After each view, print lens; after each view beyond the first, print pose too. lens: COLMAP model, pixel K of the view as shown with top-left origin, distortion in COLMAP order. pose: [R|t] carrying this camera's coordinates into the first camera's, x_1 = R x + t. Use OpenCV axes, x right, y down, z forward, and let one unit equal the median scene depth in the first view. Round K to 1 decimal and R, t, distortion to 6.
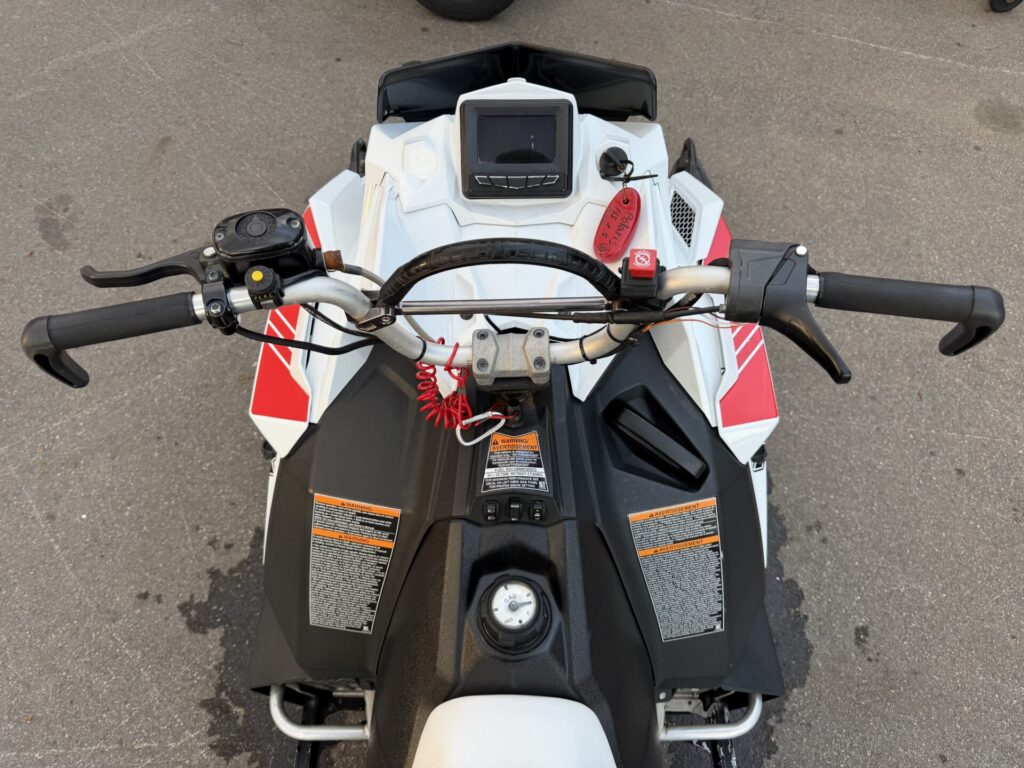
lens RADIAL K [[726.1, 0, 506.2], [0, 726.1, 386.3], [0, 0, 1]] dist [0.025713, -0.029836]
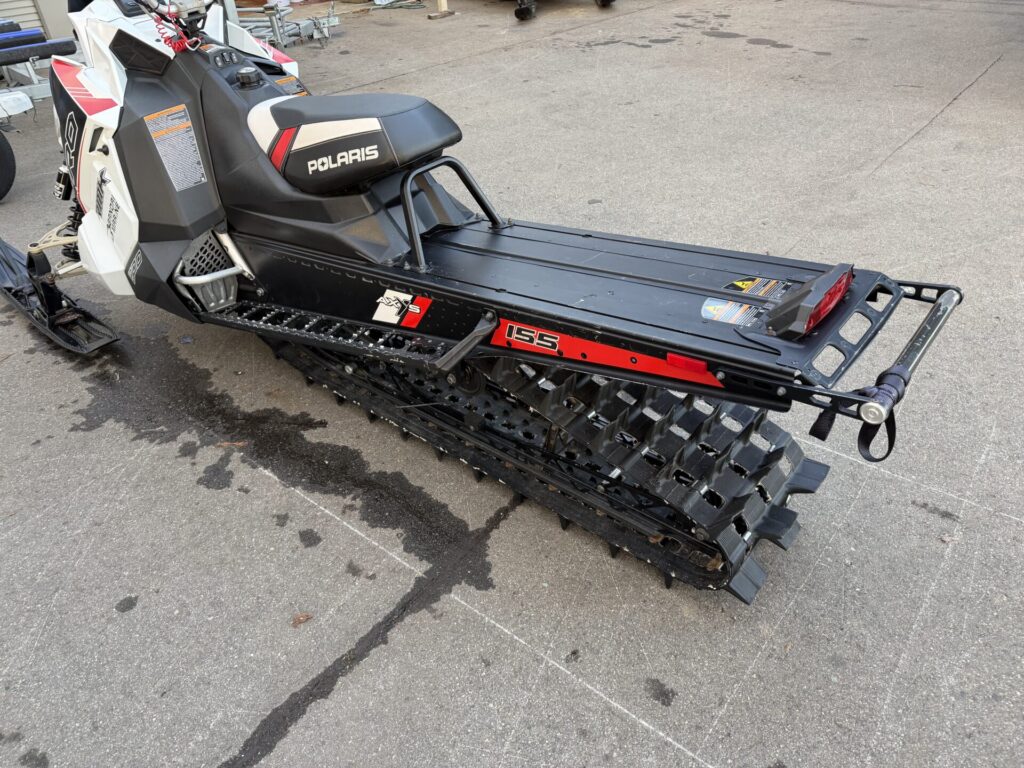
lens RADIAL K [[726.1, 0, 516.4], [0, 726.1, 390.4], [0, 0, 1]] dist [0.025713, -0.029836]
pose [[0.624761, -0.487441, 0.609980, -0.713277], [0.682751, 0.720073, -0.123878, 0.972275], [-0.378847, 0.493859, 0.782674, -0.402016]]
